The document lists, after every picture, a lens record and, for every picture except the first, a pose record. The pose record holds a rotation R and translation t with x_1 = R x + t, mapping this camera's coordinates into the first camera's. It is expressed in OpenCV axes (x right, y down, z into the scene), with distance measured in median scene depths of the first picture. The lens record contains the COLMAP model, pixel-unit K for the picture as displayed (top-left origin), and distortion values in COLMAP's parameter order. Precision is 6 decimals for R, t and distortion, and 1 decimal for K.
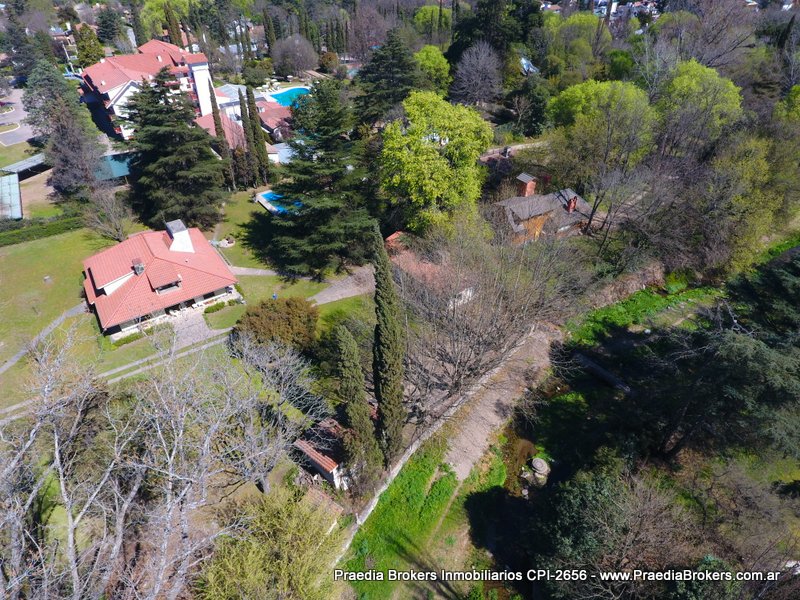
lens RADIAL K [[464.4, 0, 402.1], [0, 464.4, 299.7], [0, 0, 1]] dist [0.001108, -0.003443]
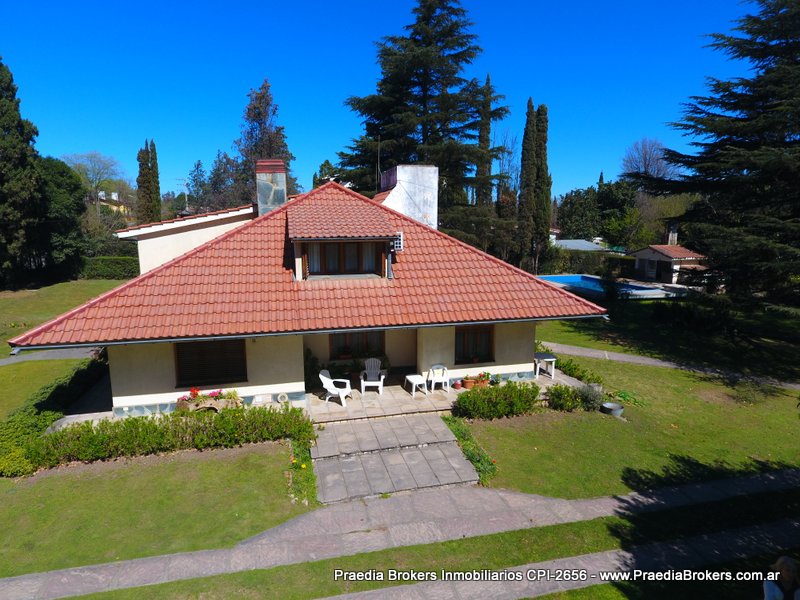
lens RADIAL K [[468.9, 0, 402.3], [0, 468.9, 296.1], [0, 0, 1]] dist [0.001993, -0.003833]
pose [[0.933113, 0.061821, -0.354230, -0.322650], [-0.222198, 0.873656, -0.432842, 0.072011], [0.282716, 0.482600, 0.828956, 0.675223]]
